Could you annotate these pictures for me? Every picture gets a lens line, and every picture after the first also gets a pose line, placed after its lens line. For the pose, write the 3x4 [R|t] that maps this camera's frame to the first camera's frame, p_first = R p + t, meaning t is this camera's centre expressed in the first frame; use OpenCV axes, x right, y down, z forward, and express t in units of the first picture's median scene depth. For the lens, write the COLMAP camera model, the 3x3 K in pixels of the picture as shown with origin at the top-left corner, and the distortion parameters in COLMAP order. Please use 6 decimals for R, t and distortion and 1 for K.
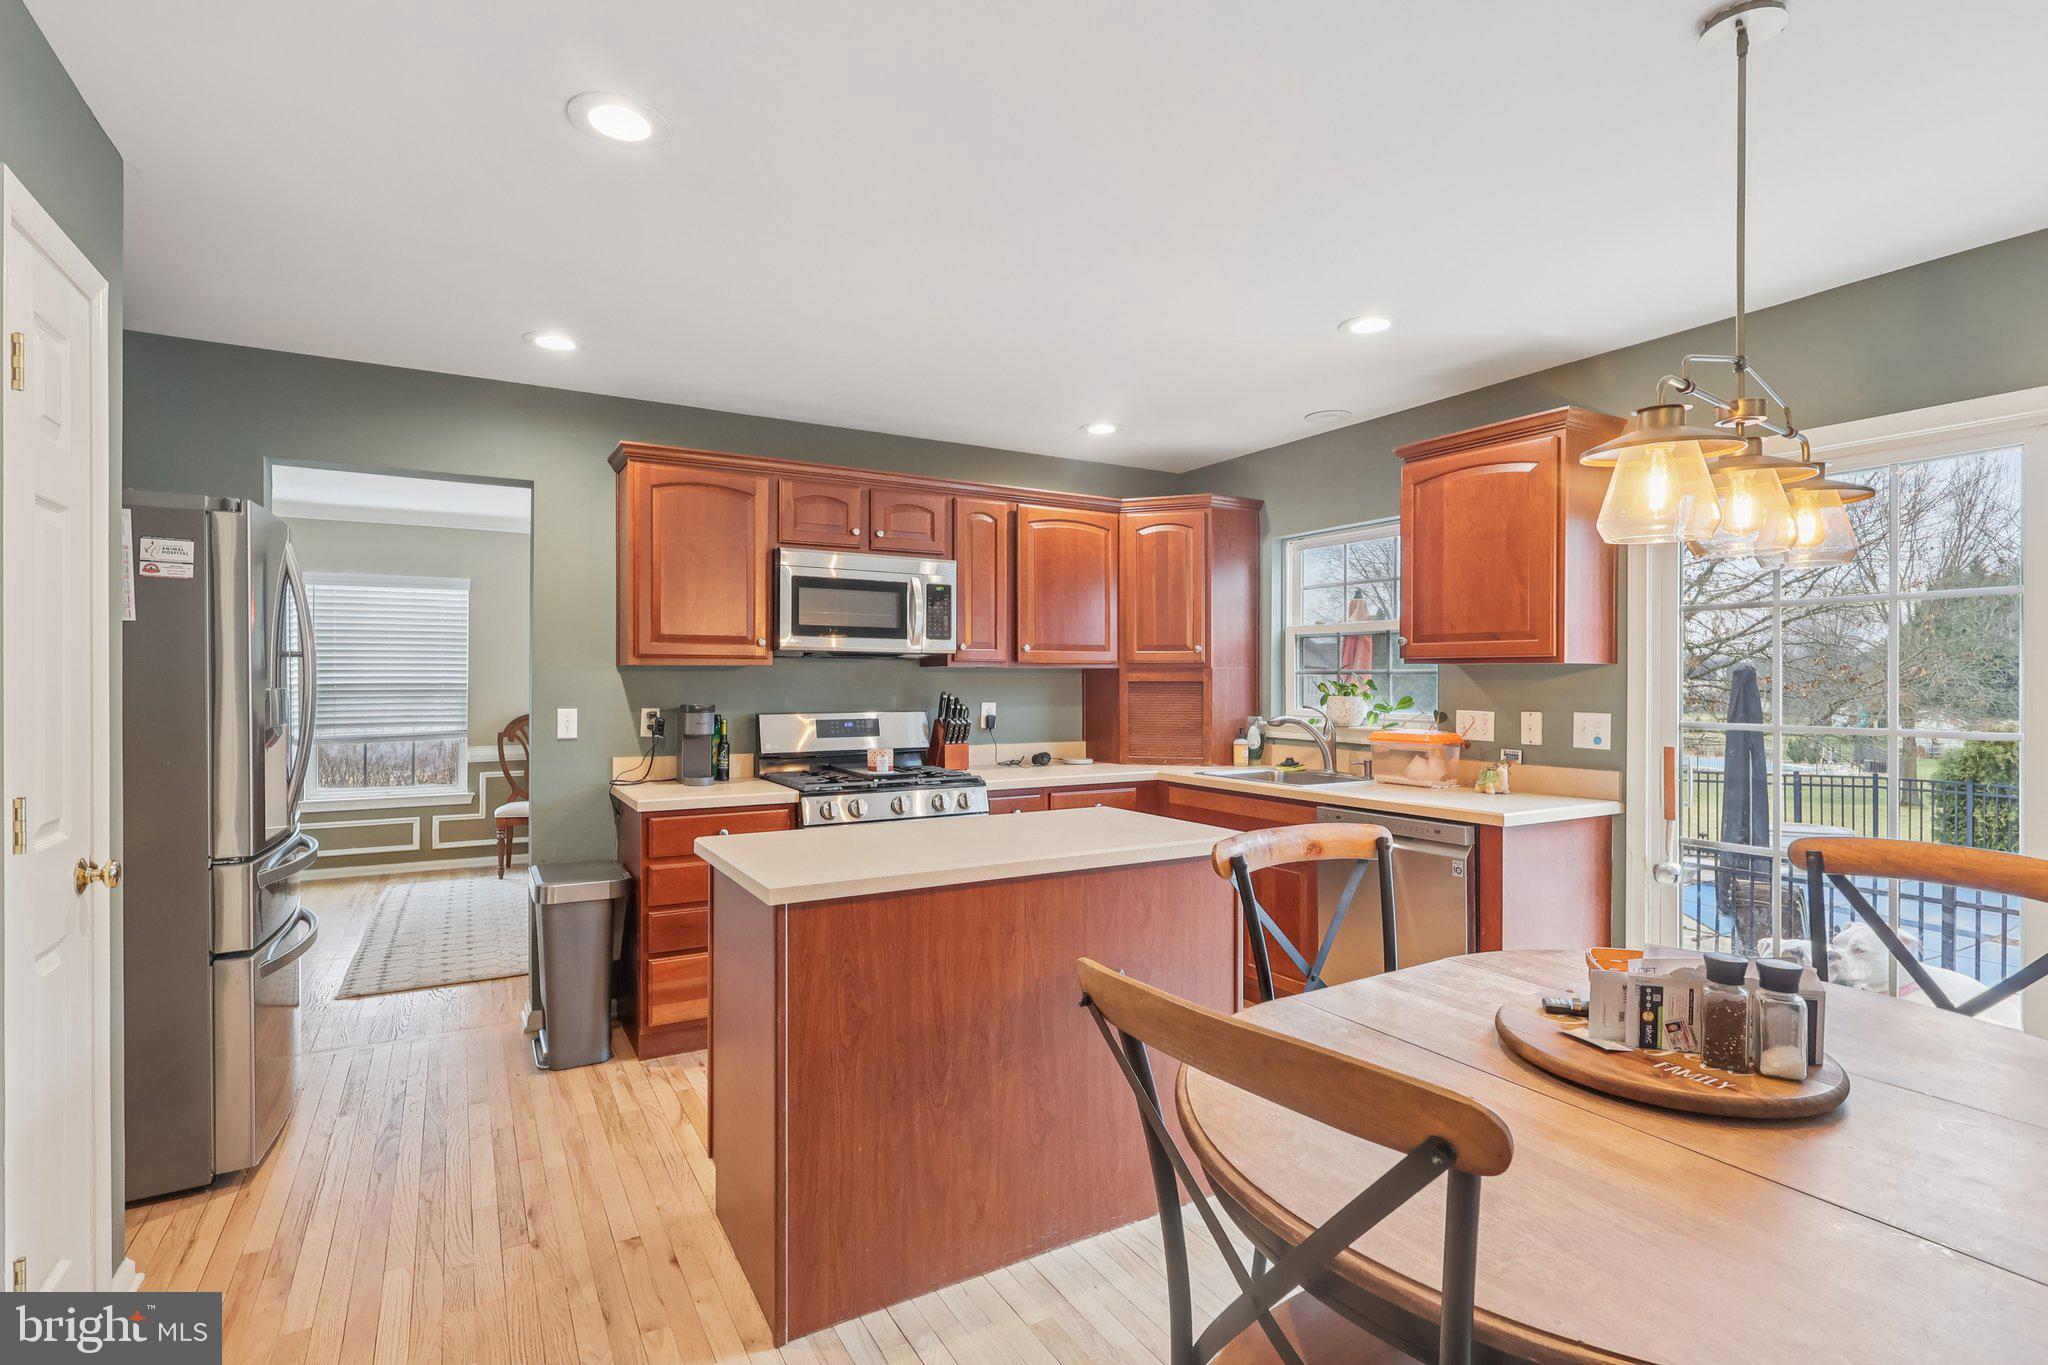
lens RADIAL K [[977.2, 0, 1024.0], [0, 977.2, 682.5], [0, 0, 1]] dist [0.025449, 0.000060]
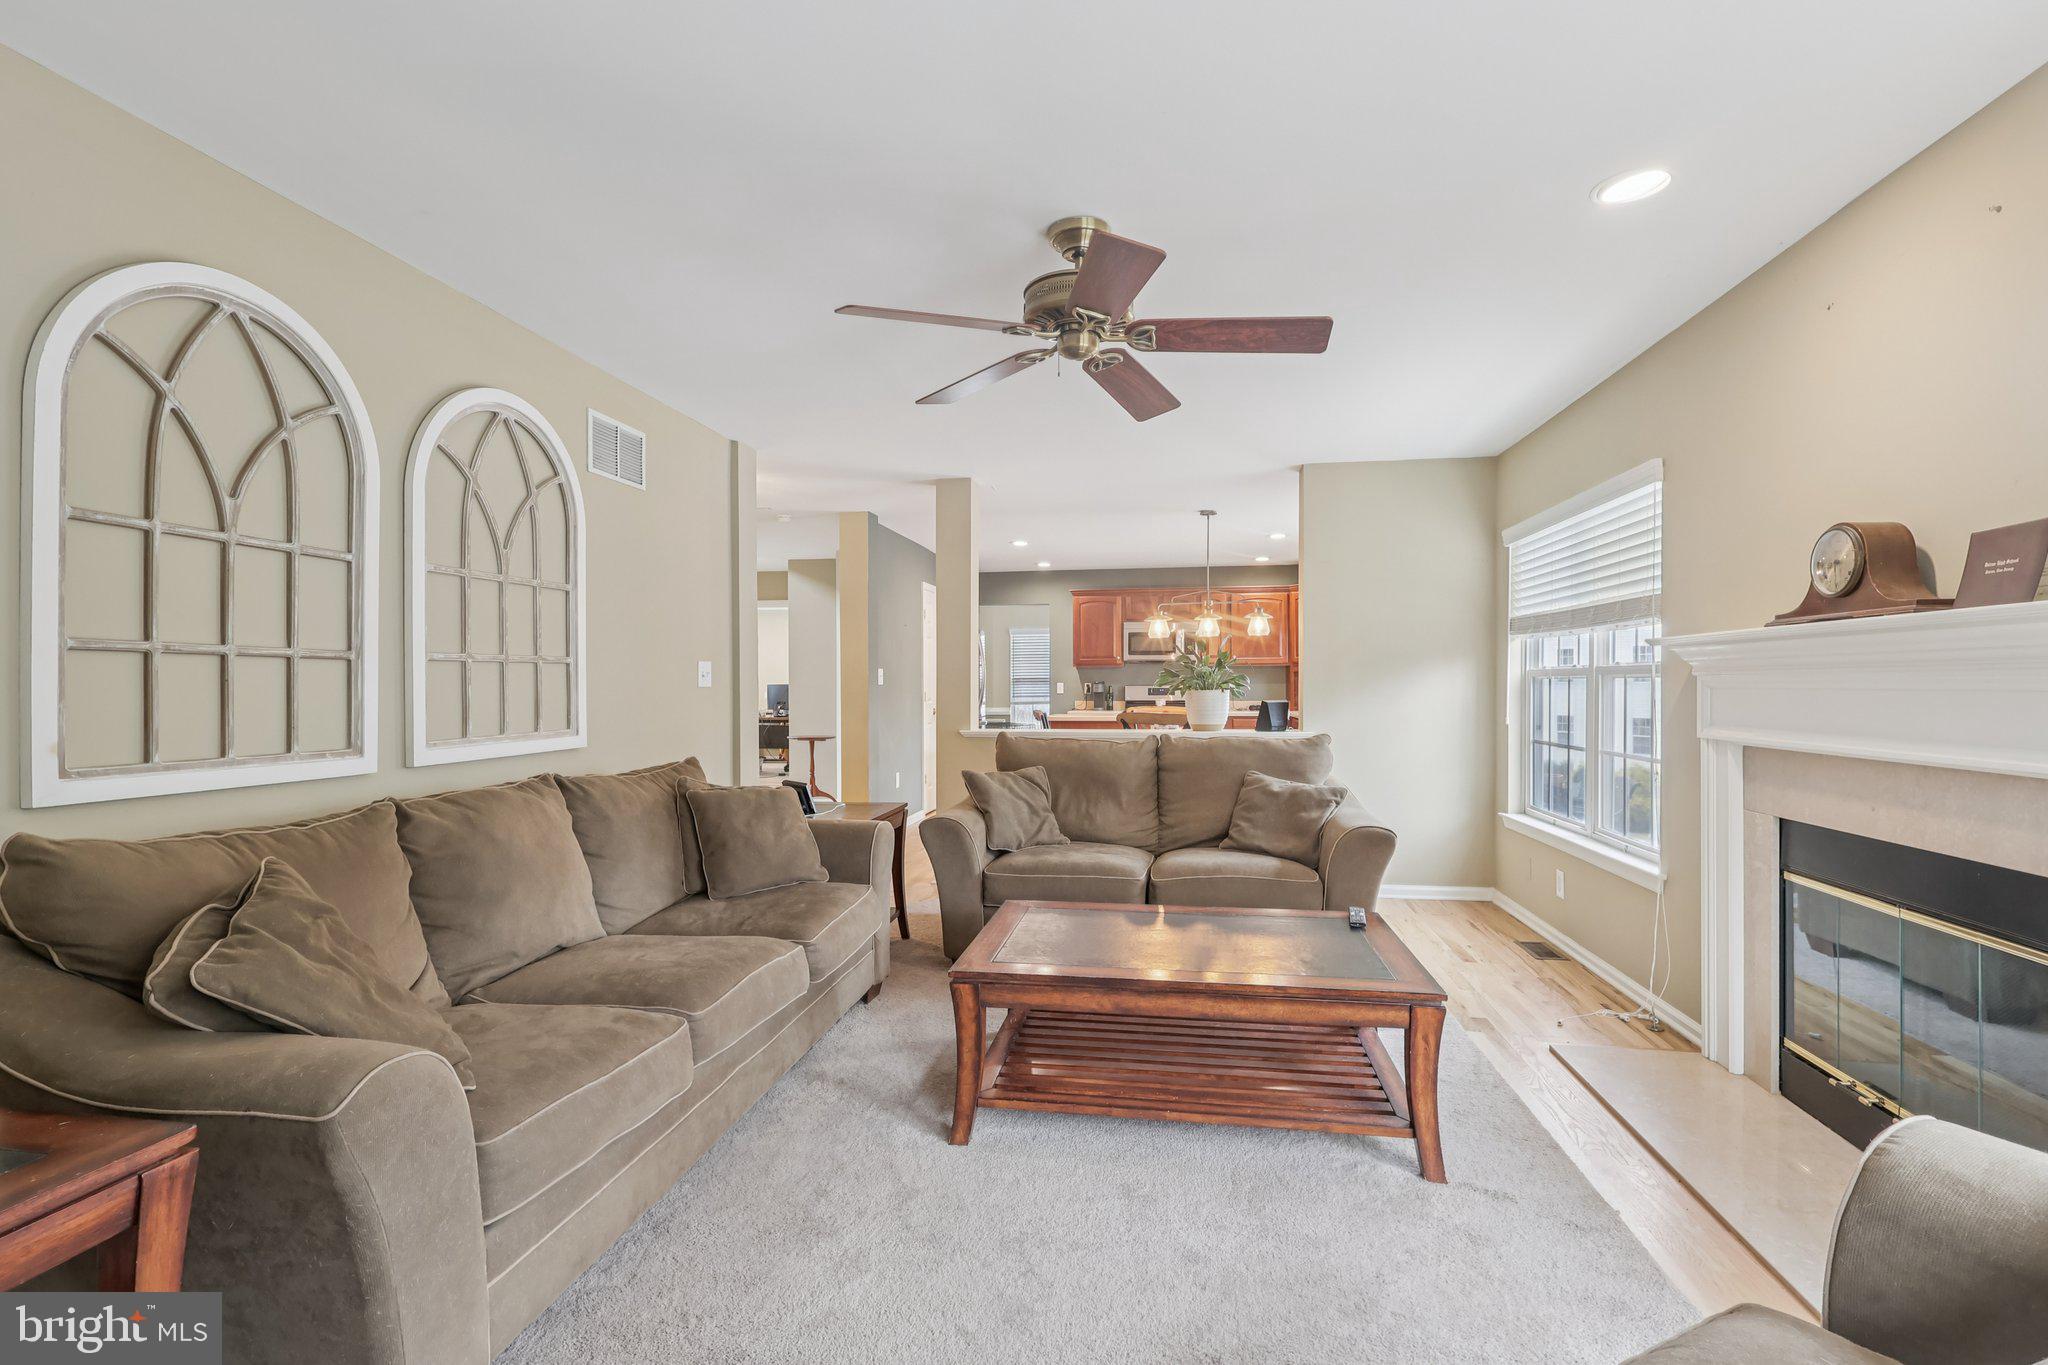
lens RADIAL K [[926.1, 0, 1024.0], [0, 926.1, 682.5], [0, 0, 1]] dist [-0.022082, 0.000132]
pose [[0.766825, 0.007122, -0.641817, 1.058177], [-0.001577, 0.999956, 0.009213, 0.002773], [0.641854, -0.006052, 0.766803, -1.004948]]
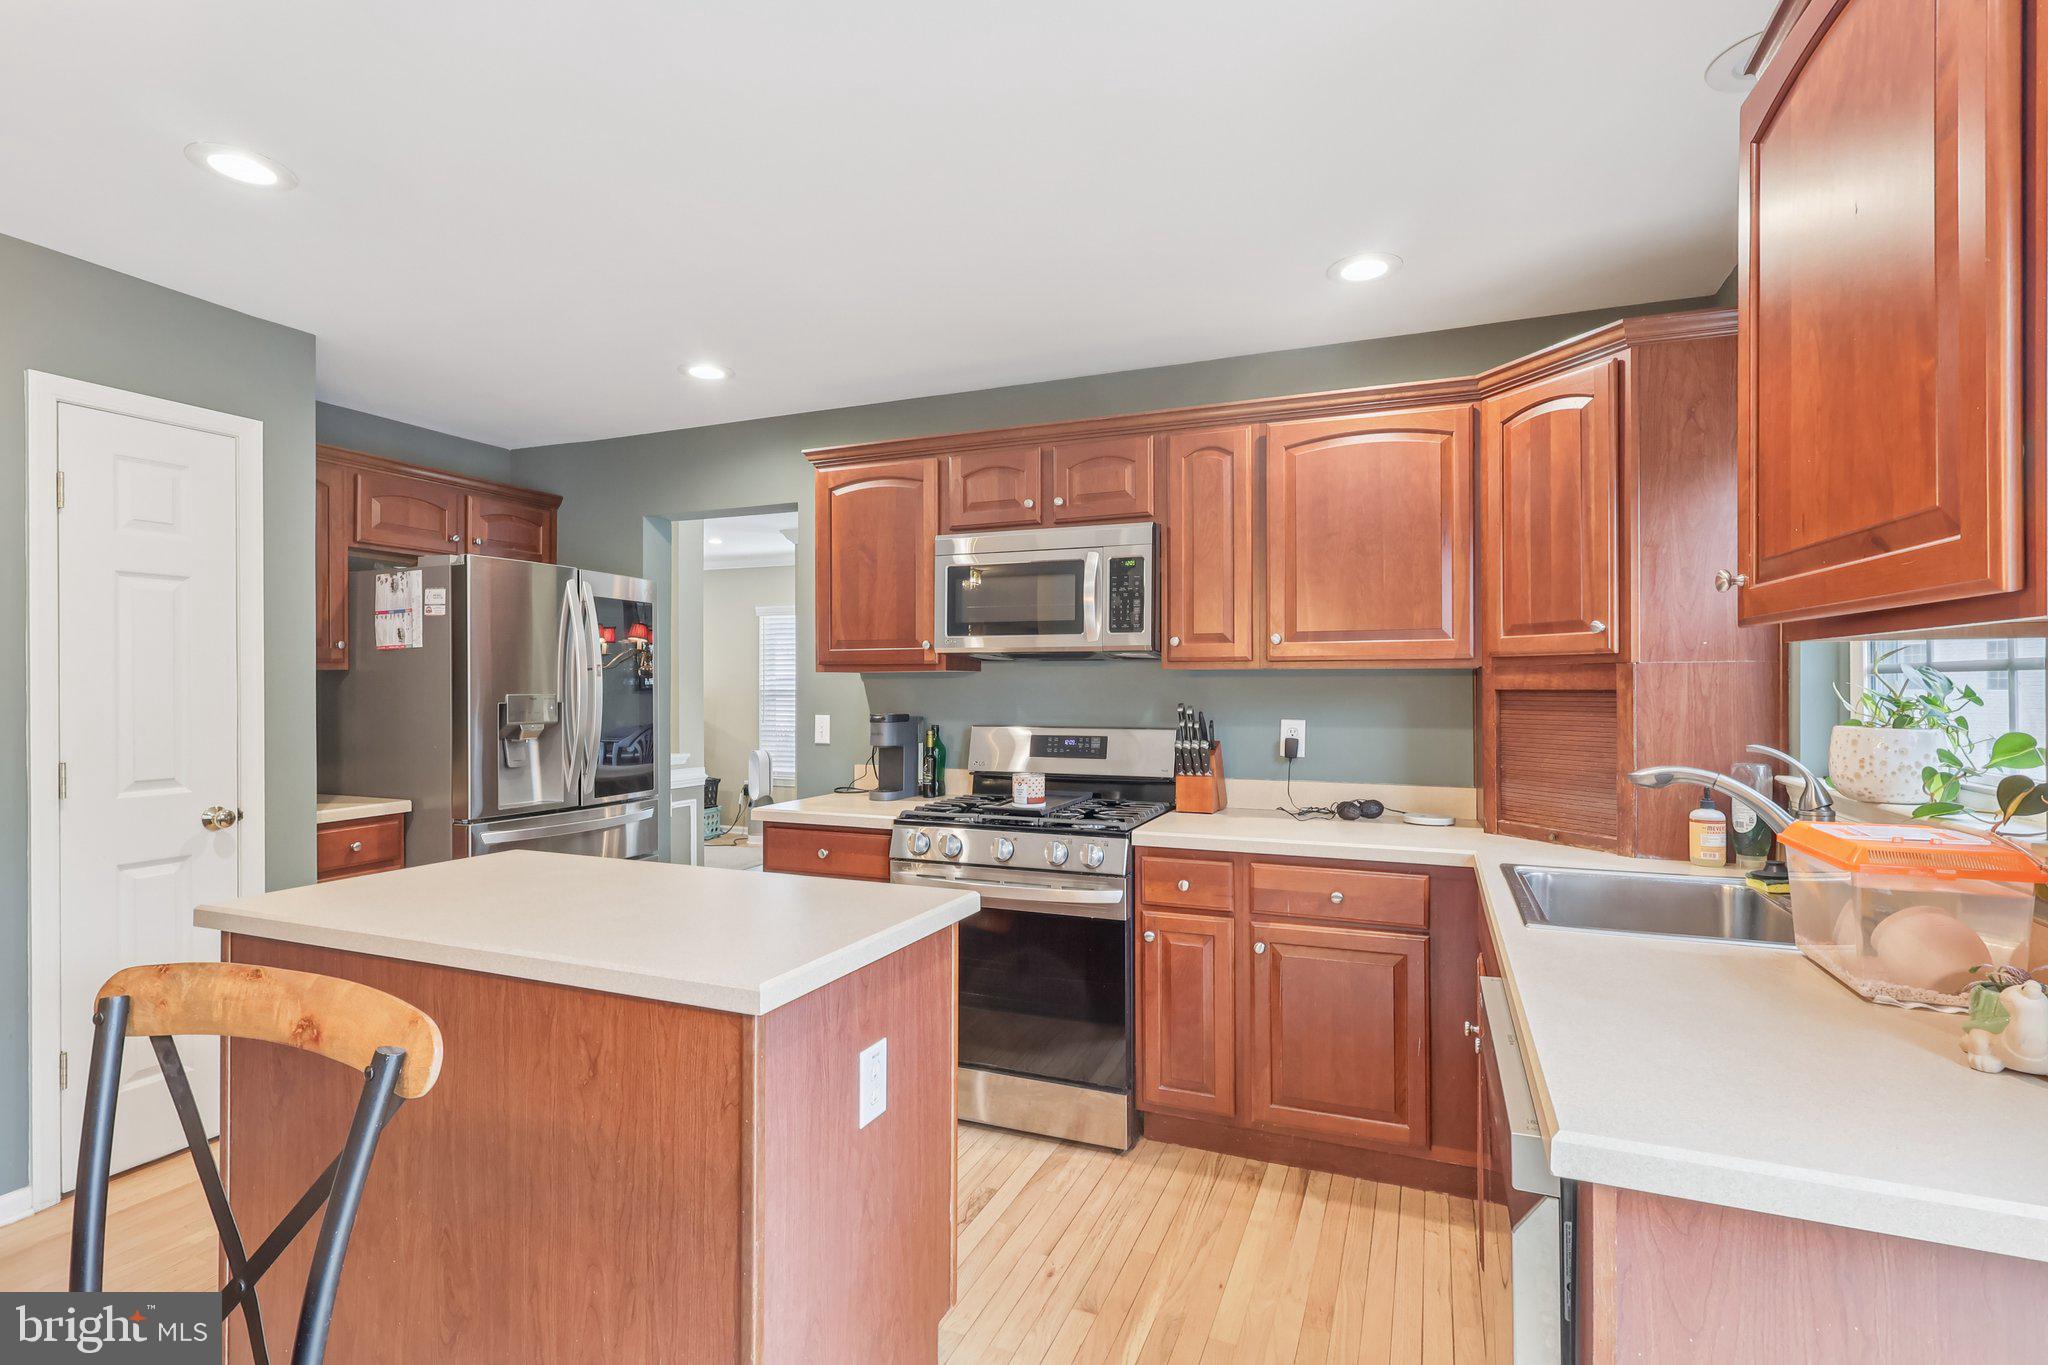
lens RADIAL K [[979.2, 0, 1024.0], [0, 979.2, 682.5], [0, 0, 1]] dist [-0.001412, -0.000053]
pose [[0.604963, -0.004349, -0.796242, 0.453268], [-0.001089, 0.999980, -0.006289, -0.001207], [0.796253, 0.004672, 0.604946, 0.492521]]
